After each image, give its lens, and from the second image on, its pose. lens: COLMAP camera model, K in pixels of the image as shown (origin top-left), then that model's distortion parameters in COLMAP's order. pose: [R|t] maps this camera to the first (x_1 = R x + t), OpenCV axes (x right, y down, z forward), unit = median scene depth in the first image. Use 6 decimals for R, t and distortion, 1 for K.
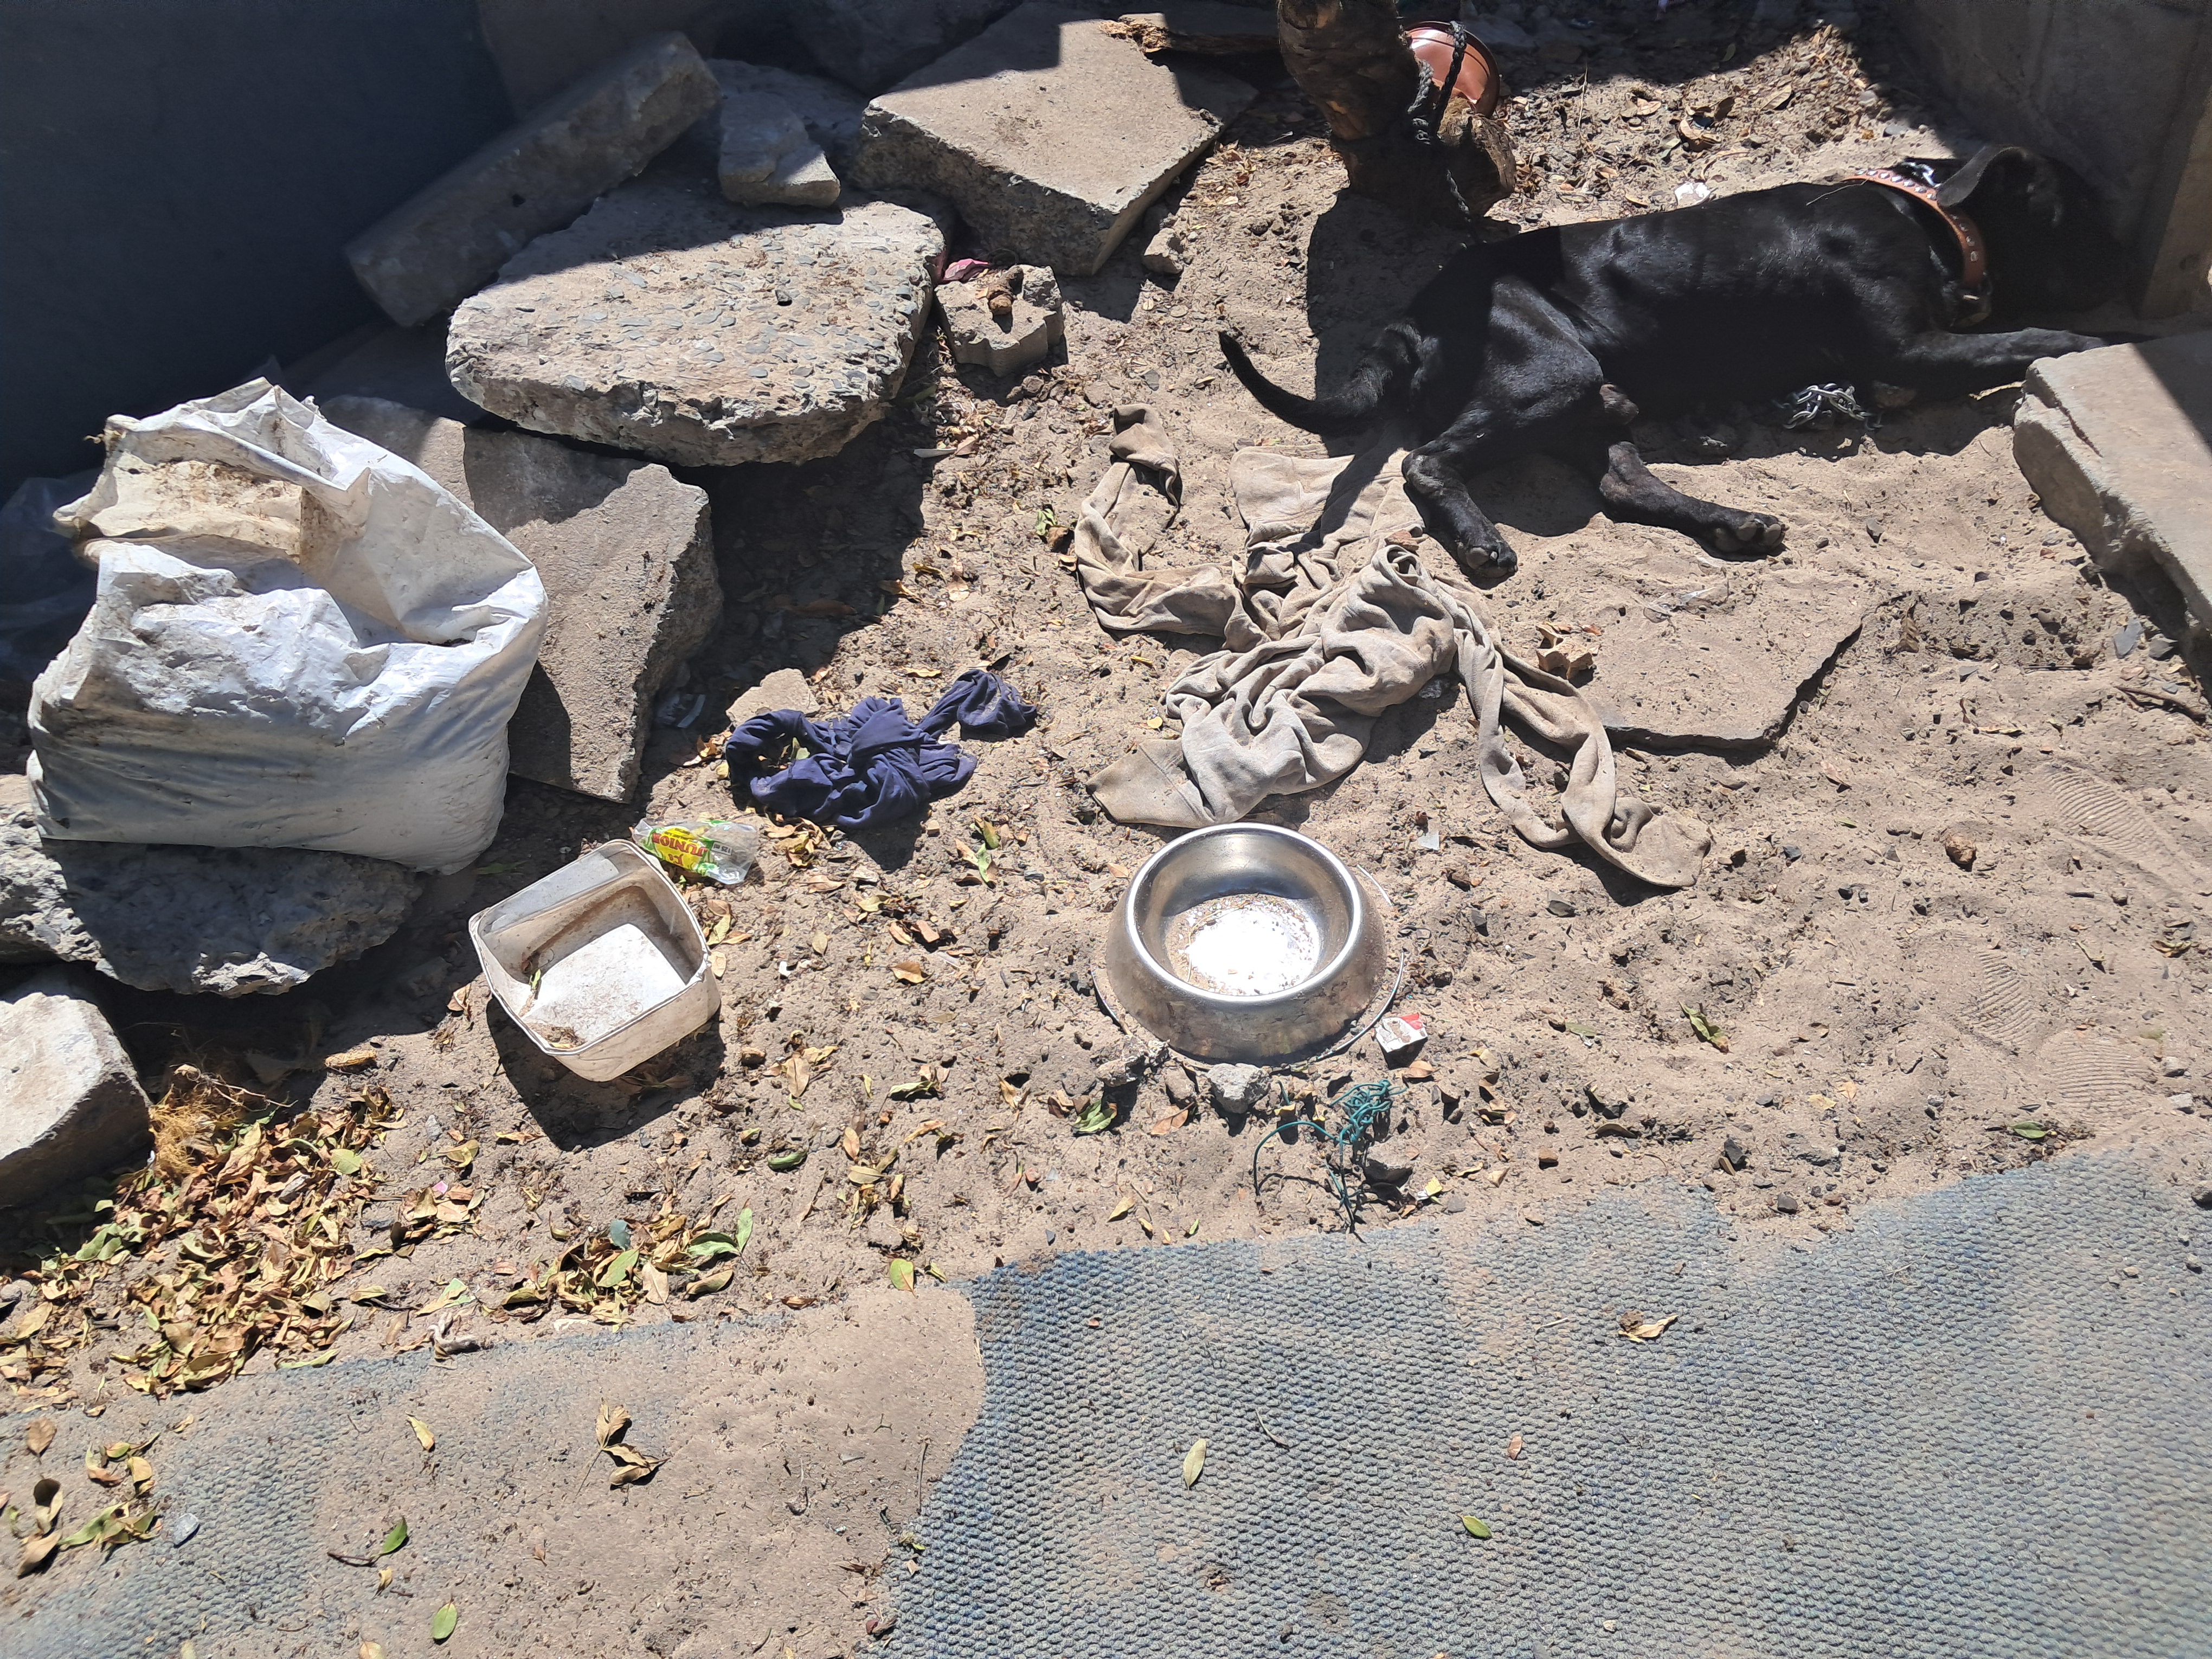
lens RADIAL K [[1734.0, 0, 1121.0], [0, 1734.0, 818.5], [0, 0, 1]] dist [0.028861, -0.035887]
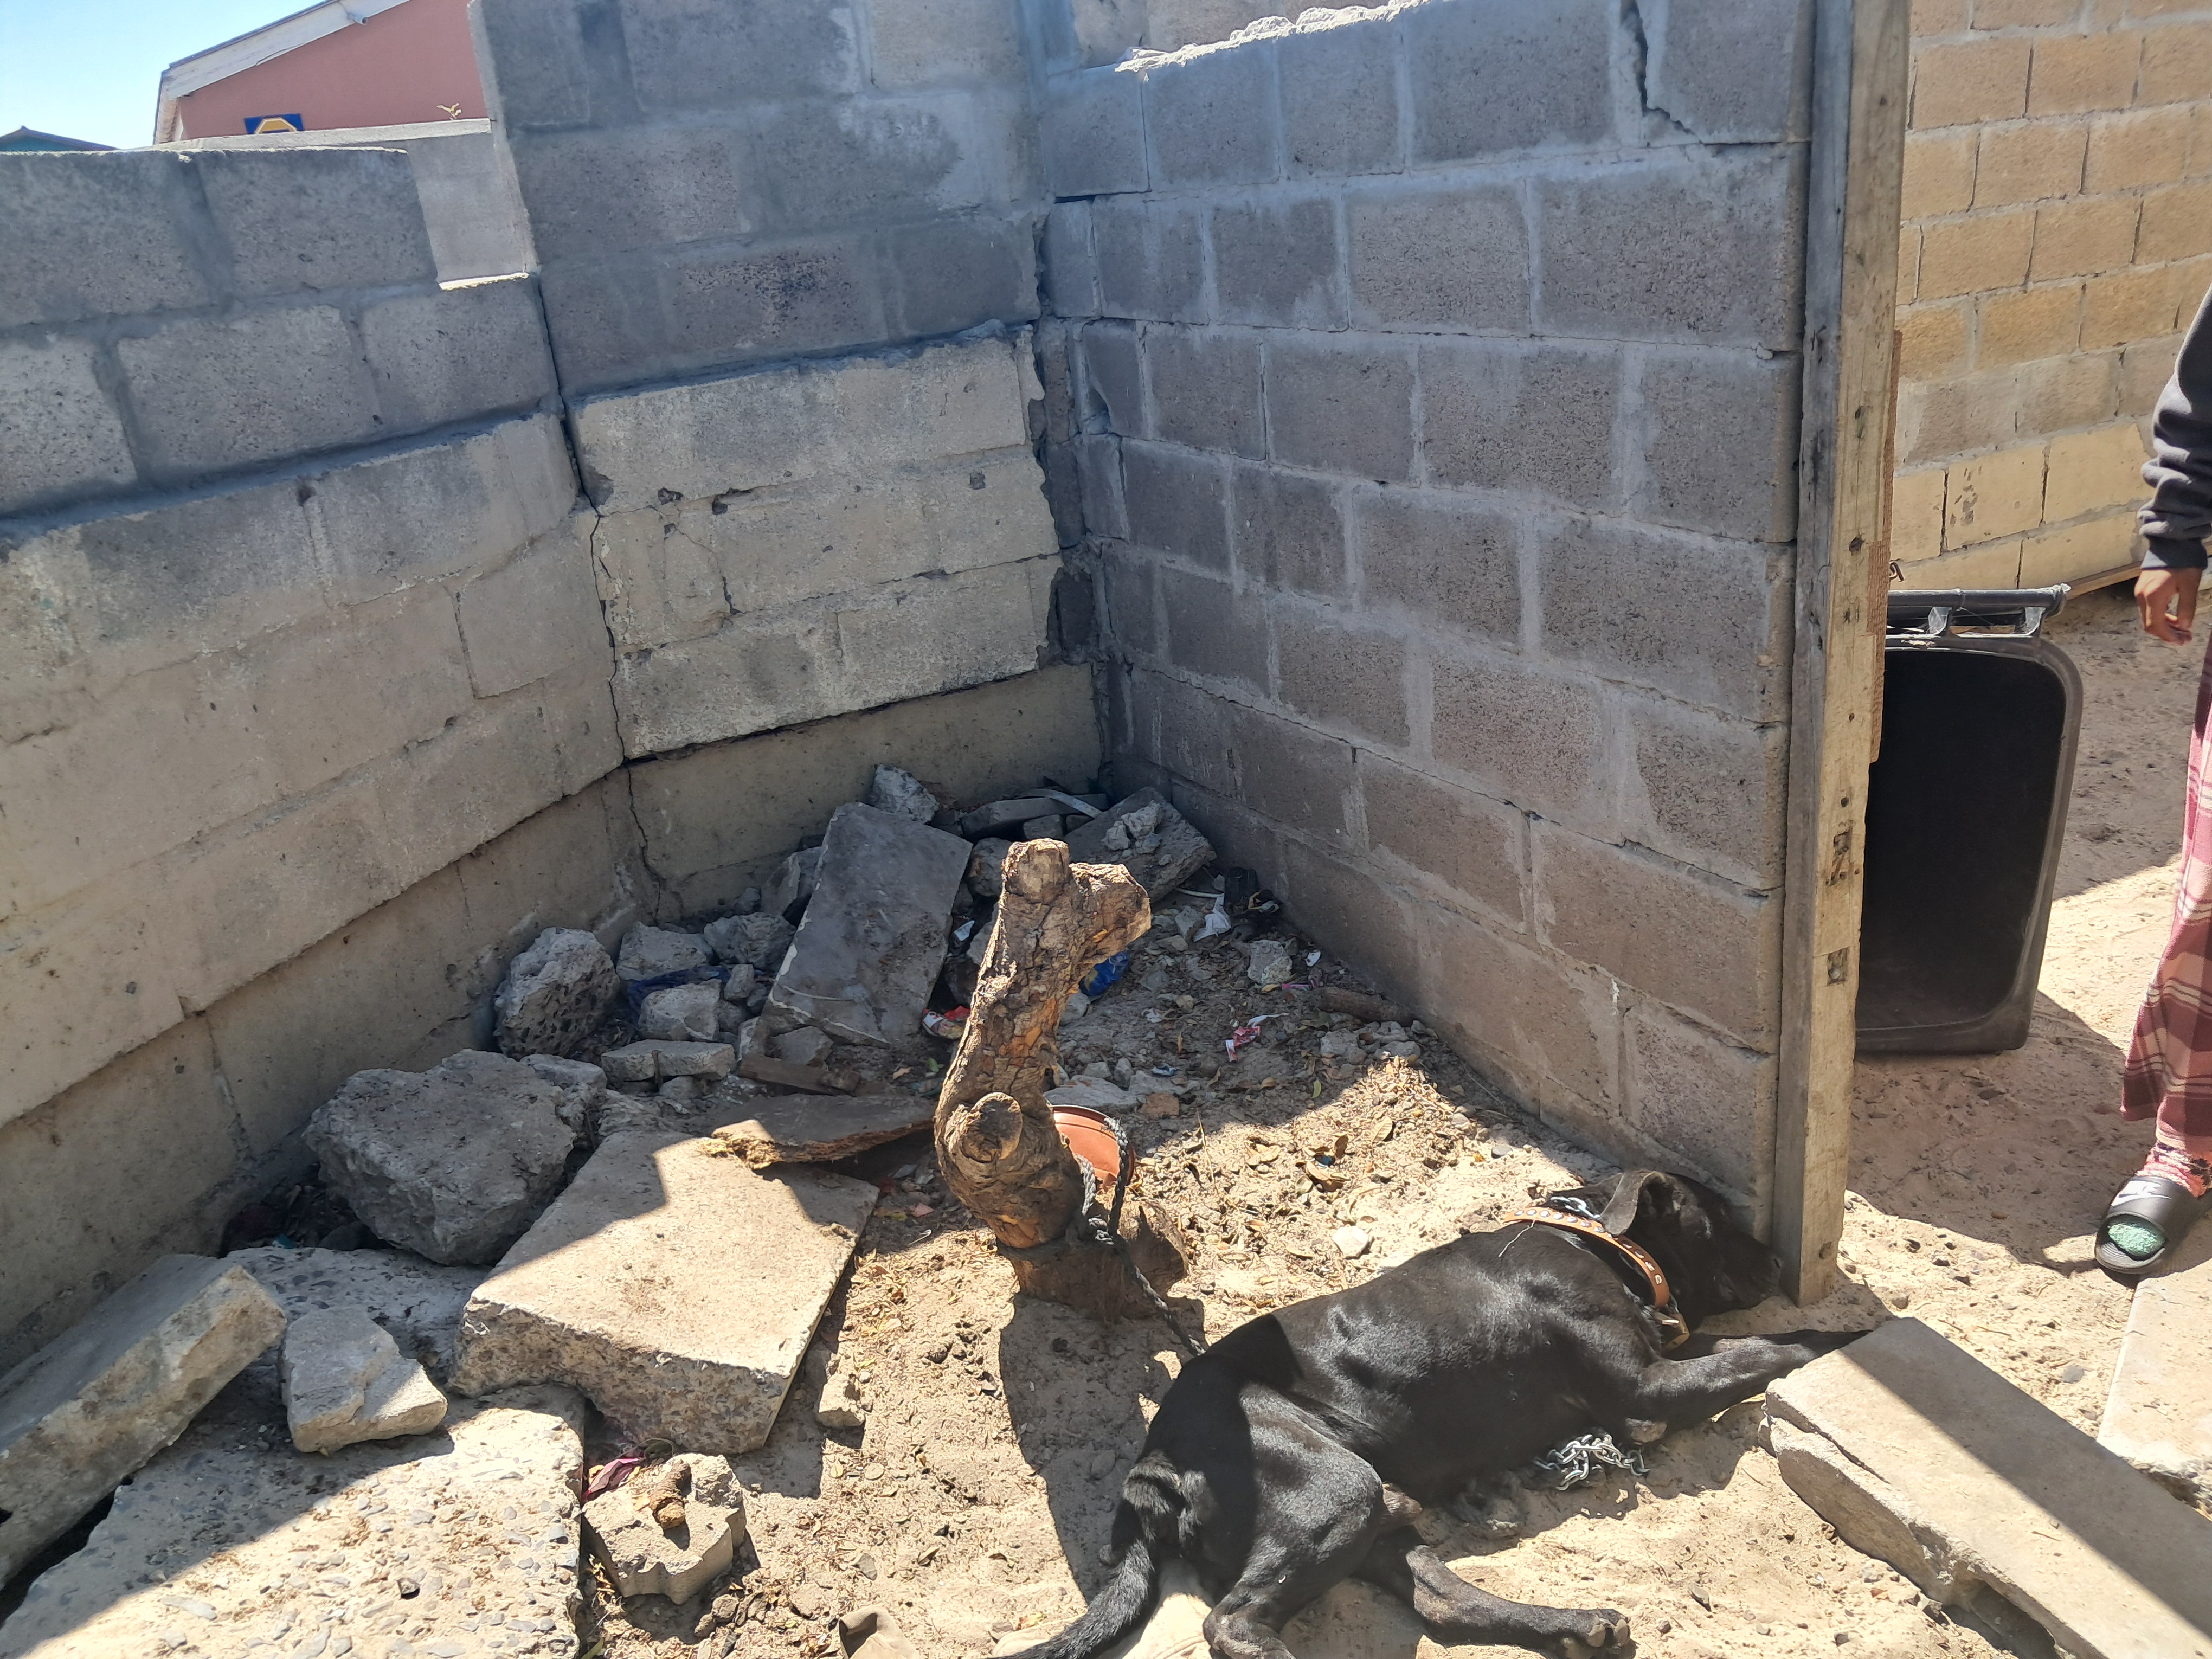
lens RADIAL K [[1734.0, 0, 1118.1], [0, 1734.0, 839.0], [0, 0, 1]] dist [0.028861, -0.035887]
pose [[0.929551, -0.078605, 0.360216, -0.144470], [0.240179, 0.870363, -0.429863, -0.168076], [-0.279729, 0.486096, 0.827926, 0.098100]]
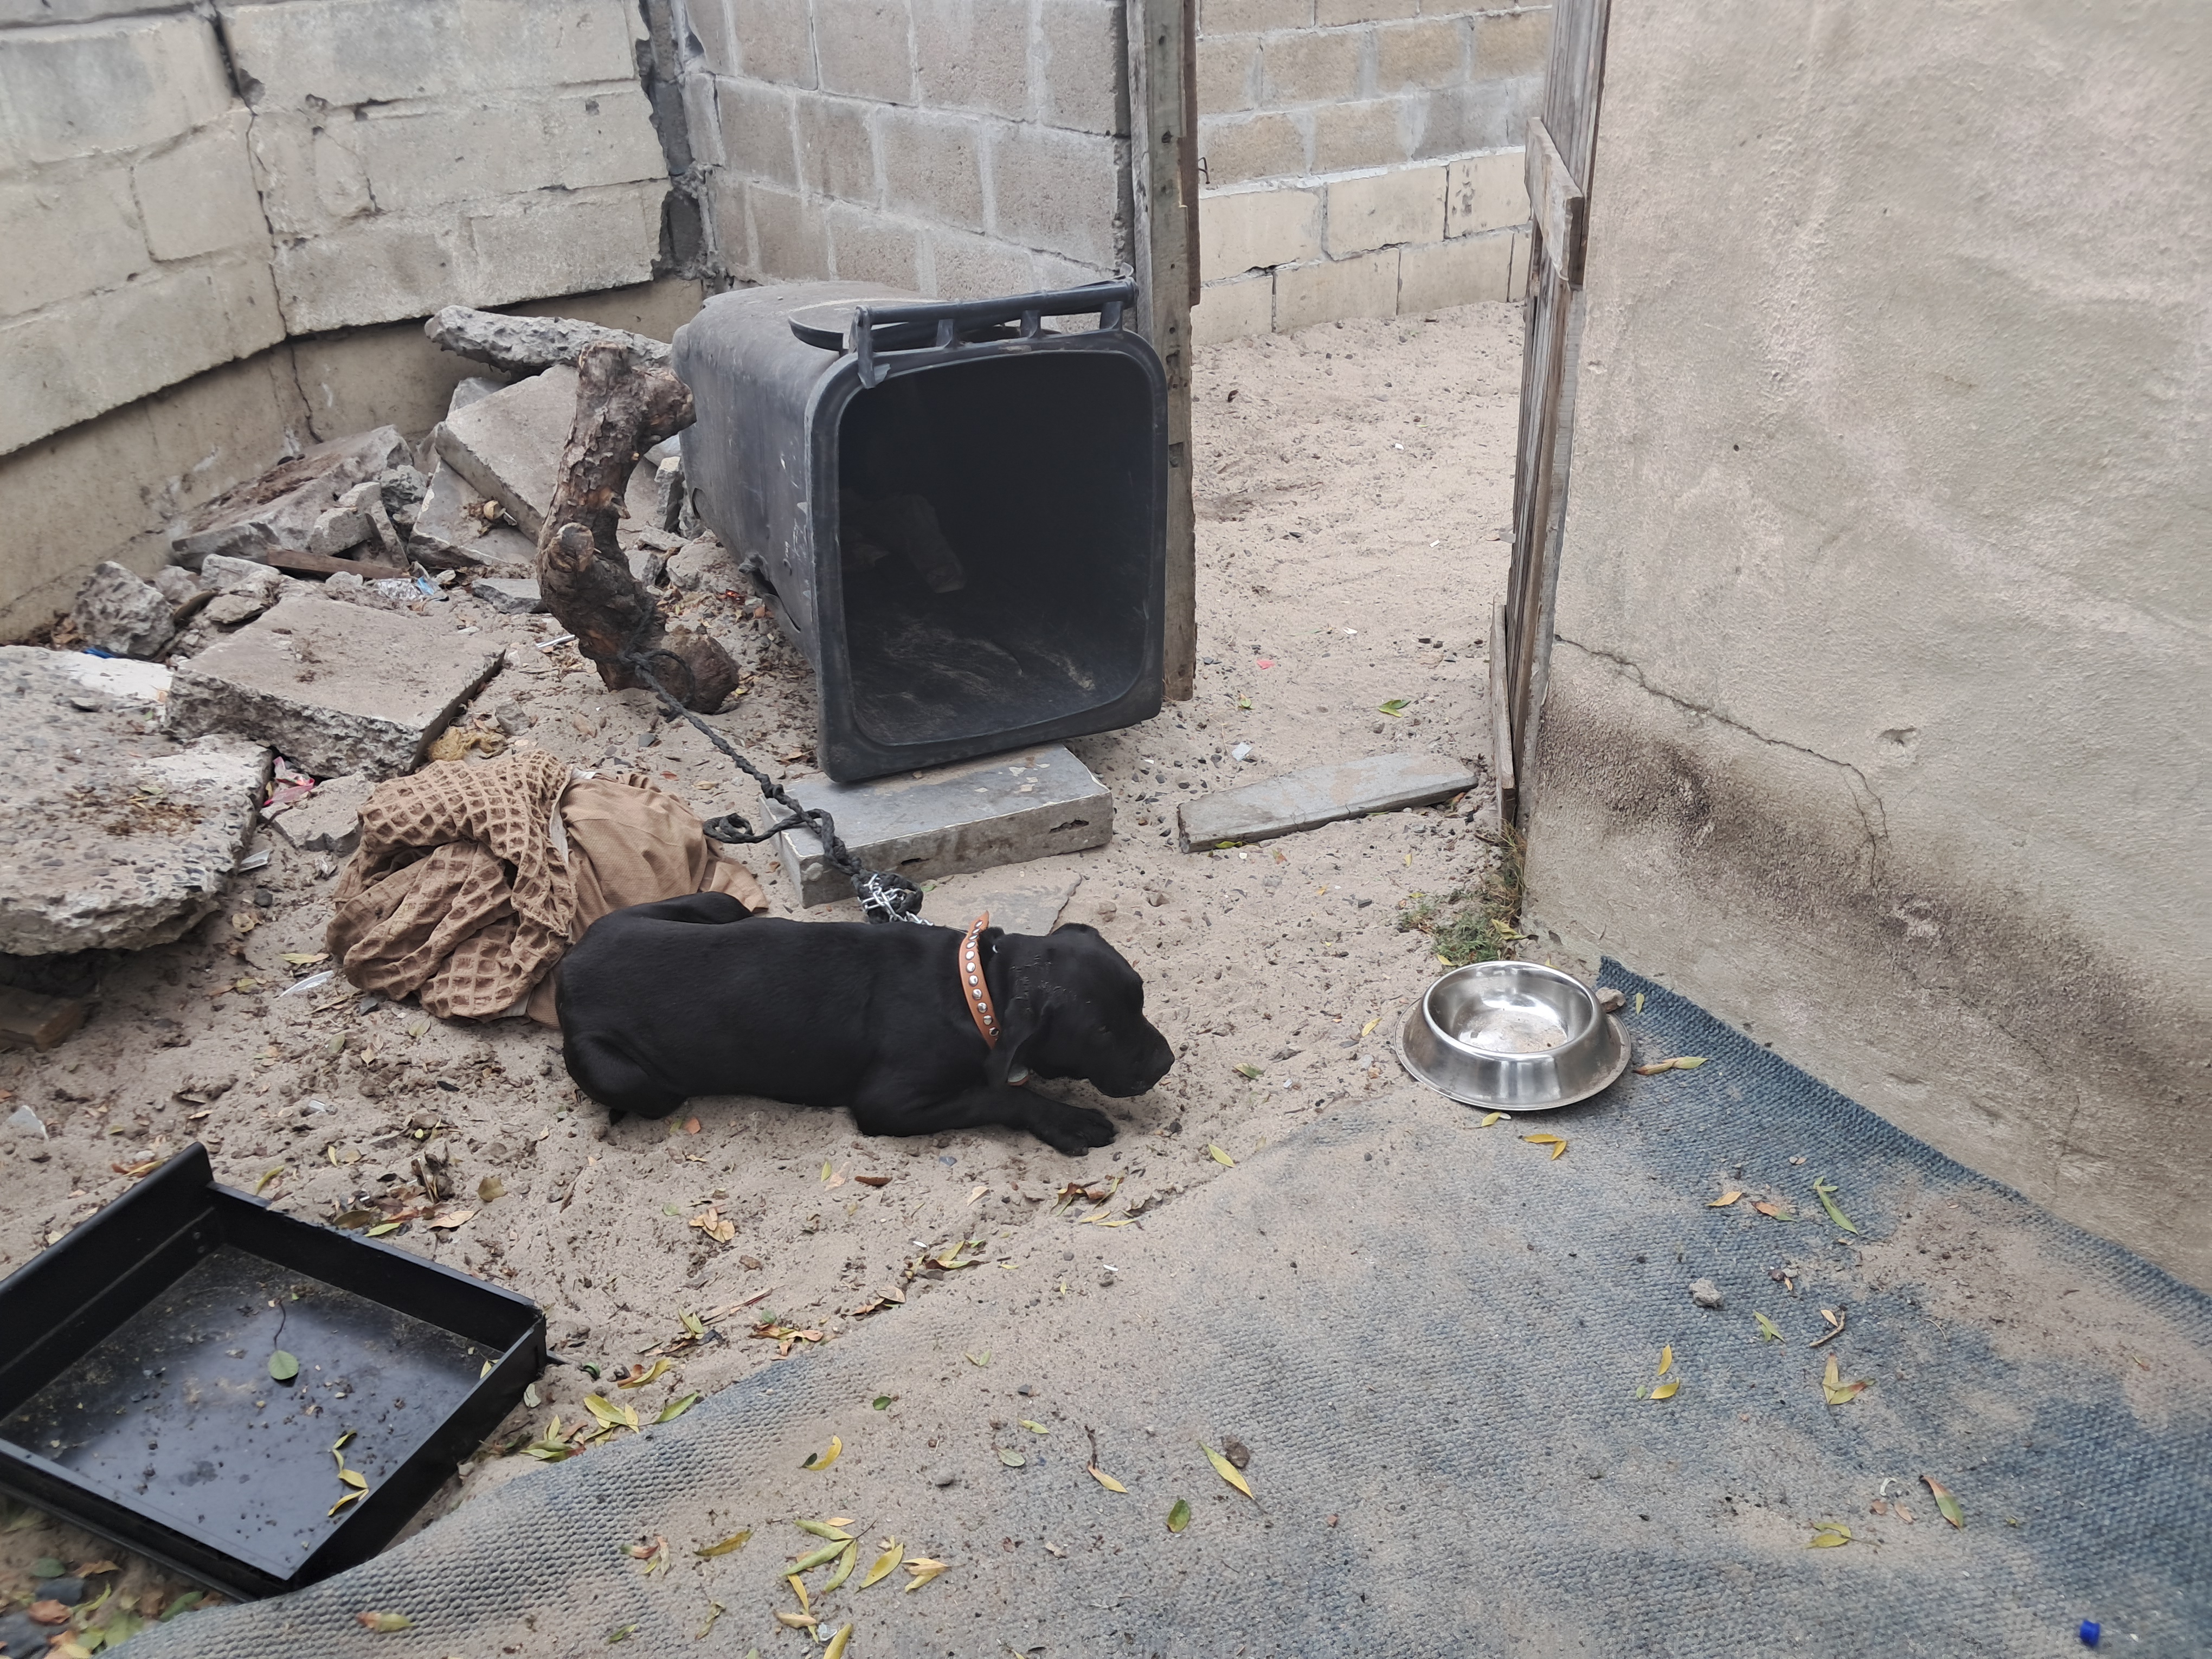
lens RADIAL K [[1734.0, 0, 1124.7], [0, 1734.0, 838.8], [0, 0, 1]] dist [0.028861, -0.035887]
pose [[0.863398, -0.137119, 0.485533, -0.189341], [0.294993, 0.917917, -0.265343, 0.201092], [-0.409295, 0.372325, 0.832977, -0.199424]]
